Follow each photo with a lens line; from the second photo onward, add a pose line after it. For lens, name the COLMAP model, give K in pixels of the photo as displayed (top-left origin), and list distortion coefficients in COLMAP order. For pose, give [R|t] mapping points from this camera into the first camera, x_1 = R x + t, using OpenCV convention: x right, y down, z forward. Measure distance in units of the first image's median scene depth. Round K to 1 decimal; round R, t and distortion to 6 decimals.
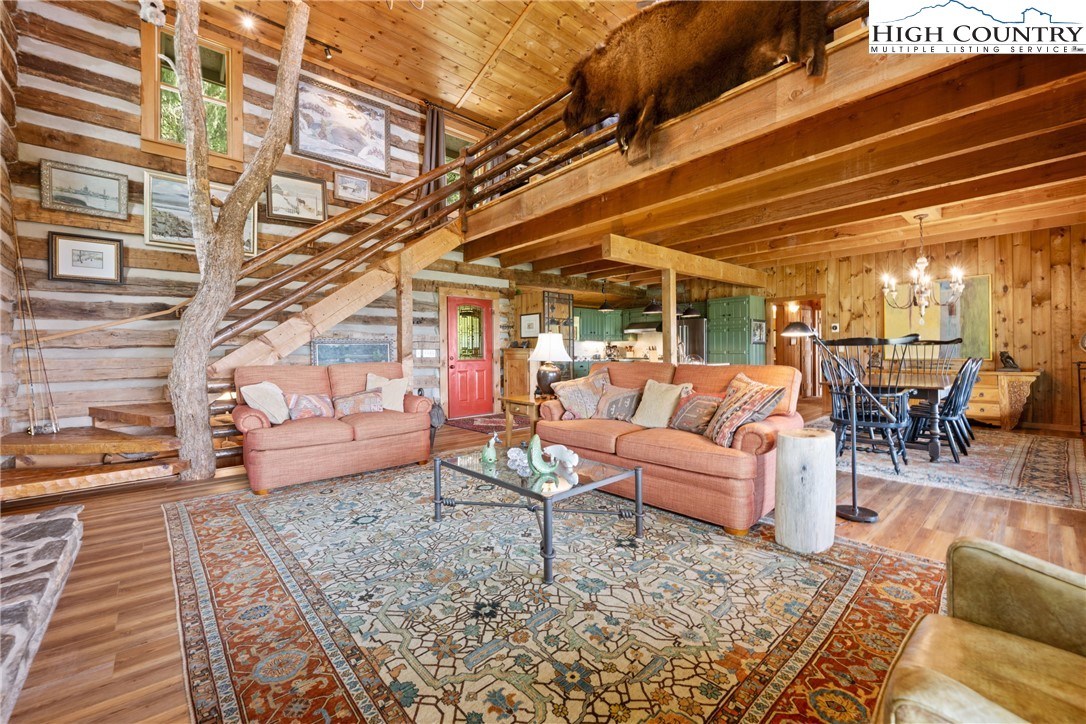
lens RADIAL K [[438.5, 0, 534.9], [0, 438.5, 350.7], [0, 0, 1]] dist [-0.001090, -0.000266]
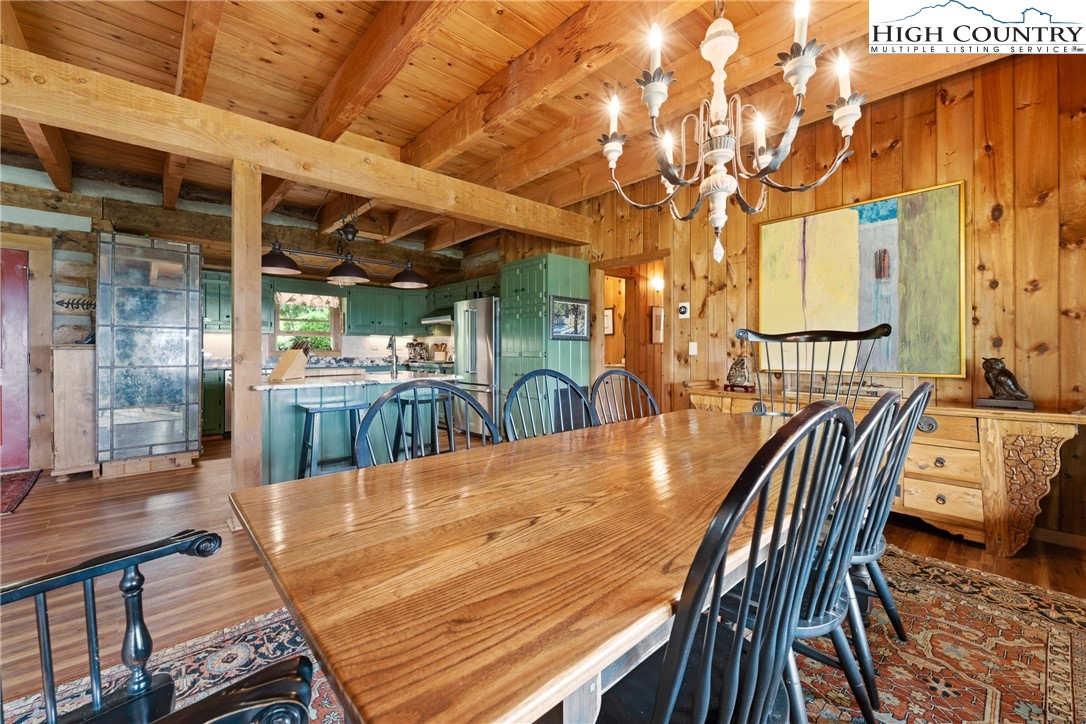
lens RADIAL K [[438.5, 0, 534.9], [0, 438.5, 350.7], [0, 0, 1]] dist [-0.001090, -0.000266]
pose [[0.999645, 0.007408, 0.025588, 1.263201], [-0.007411, 0.999973, 0.000040, -0.003978], [-0.025587, -0.000230, 0.999673, 1.202180]]
